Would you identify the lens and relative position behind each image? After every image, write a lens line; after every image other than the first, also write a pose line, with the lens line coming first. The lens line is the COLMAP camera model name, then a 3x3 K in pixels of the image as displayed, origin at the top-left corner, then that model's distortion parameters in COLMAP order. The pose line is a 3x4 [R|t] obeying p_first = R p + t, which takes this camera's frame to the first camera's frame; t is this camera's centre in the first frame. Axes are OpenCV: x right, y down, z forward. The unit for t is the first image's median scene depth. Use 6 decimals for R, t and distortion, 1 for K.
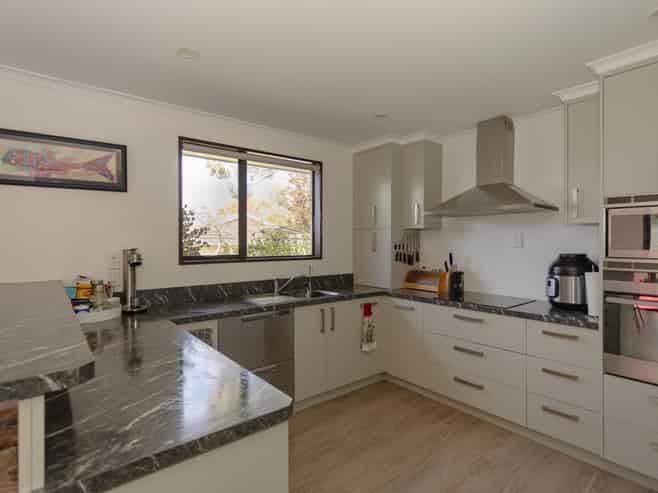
lens RADIAL K [[347.8, 0, 331.0], [0, 347.8, 241.7], [0, 0, 1]] dist [-0.002421, -0.000356]
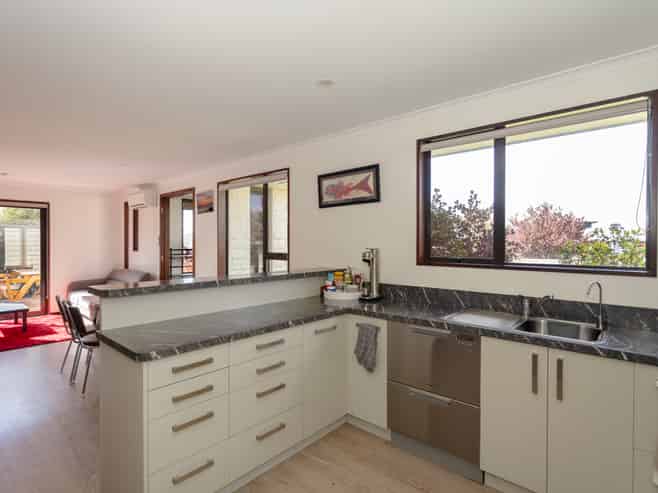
lens RADIAL K [[347.8, 0, 327.6], [0, 347.8, 248.8], [0, 0, 1]] dist [-0.002421, -0.000356]
pose [[0.145065, 0.023028, -0.989154, 0.556266], [-0.001559, 0.999733, 0.023046, -0.005626], [0.989421, -0.001801, 0.145062, 0.592943]]
